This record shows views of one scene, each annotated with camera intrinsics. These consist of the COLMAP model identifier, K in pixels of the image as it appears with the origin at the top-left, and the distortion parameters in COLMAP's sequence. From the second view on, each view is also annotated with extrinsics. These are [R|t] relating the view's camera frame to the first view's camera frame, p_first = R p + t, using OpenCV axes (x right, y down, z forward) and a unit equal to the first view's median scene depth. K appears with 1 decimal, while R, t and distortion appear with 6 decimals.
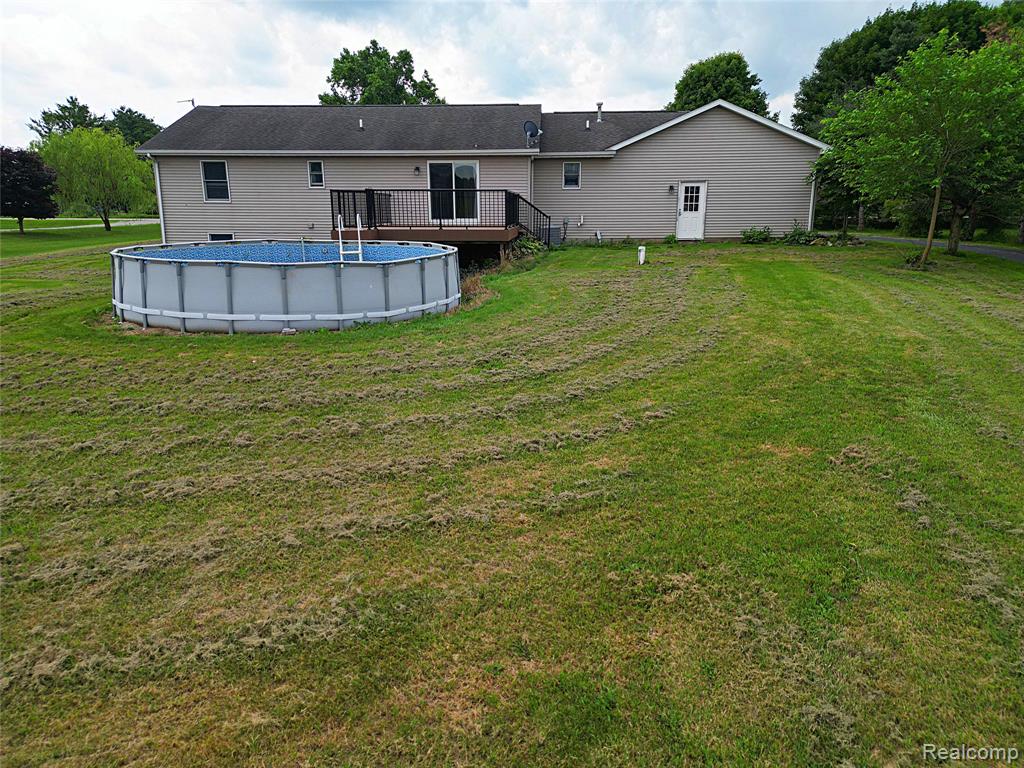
lens RADIAL K [[719.1, 0, 511.1], [0, 719.1, 371.6], [0, 0, 1]] dist [0.056004, -0.040659]
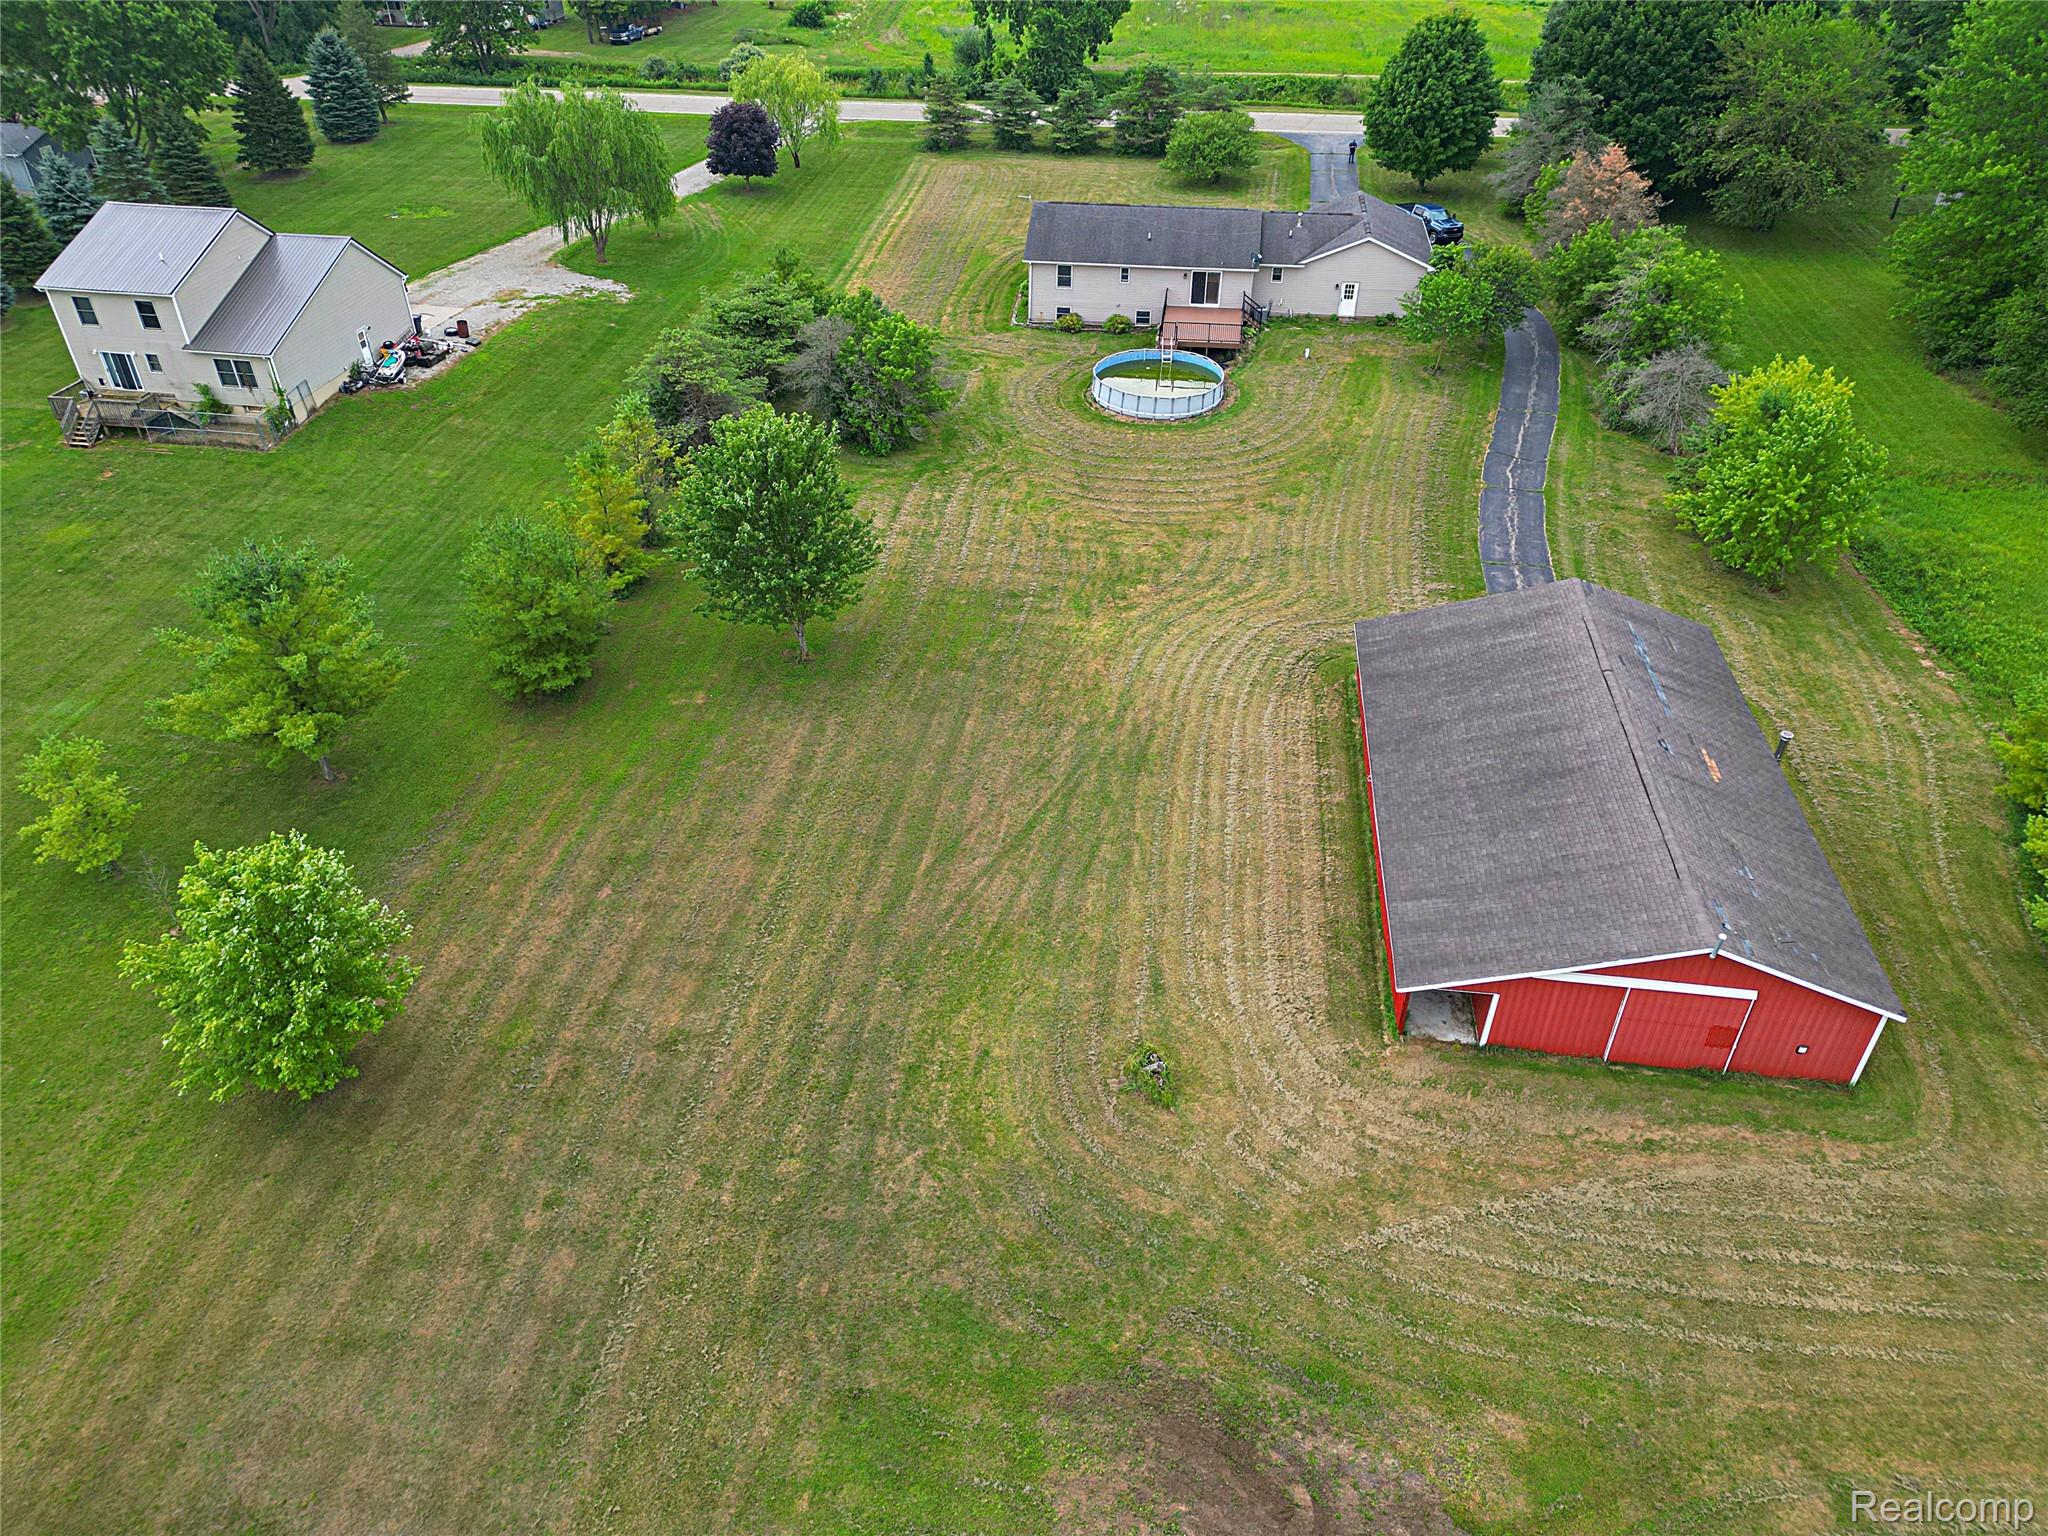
lens RADIAL K [[1438.2, 0, 1022.3], [0, 1438.2, 743.2], [0, 0, 1]] dist [0.056004, -0.040659]
pose [[0.997099, 0.046461, -0.060298, -0.252077], [-0.020042, 0.924419, 0.380852, -0.540714], [0.073436, -0.378538, 0.922668, -2.541464]]
